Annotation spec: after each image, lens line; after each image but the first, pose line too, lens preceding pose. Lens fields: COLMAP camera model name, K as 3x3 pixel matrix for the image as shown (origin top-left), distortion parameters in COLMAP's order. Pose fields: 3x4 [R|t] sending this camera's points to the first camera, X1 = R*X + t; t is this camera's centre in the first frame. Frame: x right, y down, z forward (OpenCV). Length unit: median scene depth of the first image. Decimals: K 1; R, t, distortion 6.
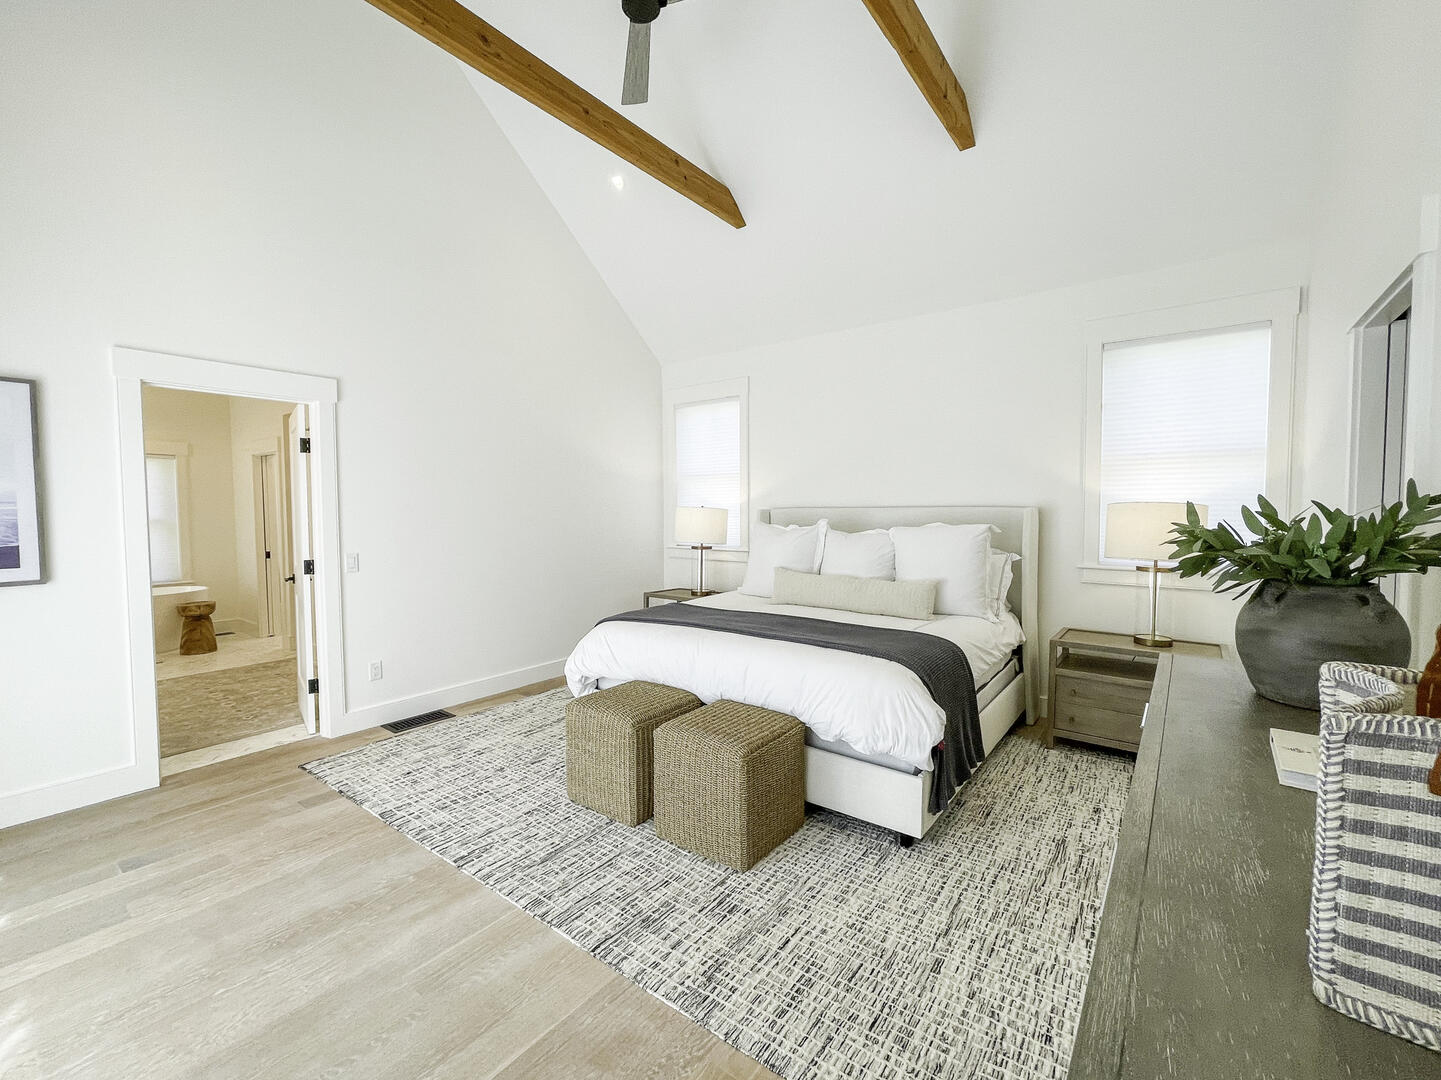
lens RADIAL K [[593.6, 0, 719.2], [0, 593.6, 533.0], [0, 0, 1]] dist [0.000939, 0.000433]
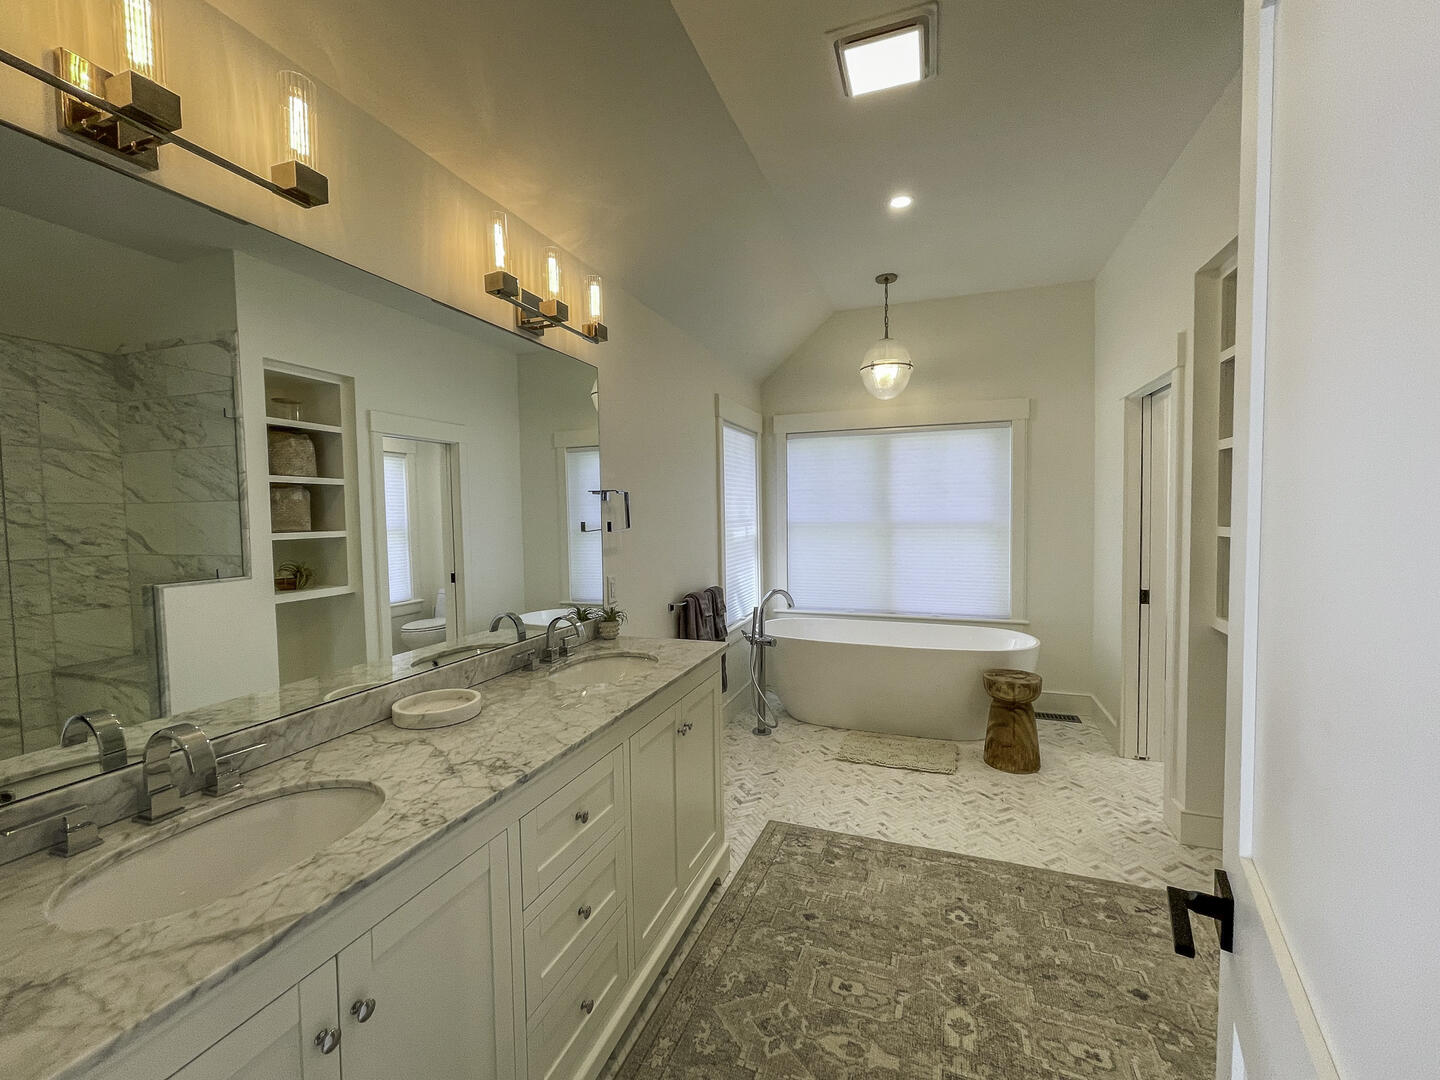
lens RADIAL K [[593.2, 0, 718.7], [0, 593.2, 533.0], [0, 0, 1]] dist [0.000939, 0.000433]
pose [[0.286572, 0.037607, -0.957320, -0.399616], [-0.026779, 0.999153, 0.031234, -0.021154], [0.957684, 0.016685, 0.287336, 0.529884]]
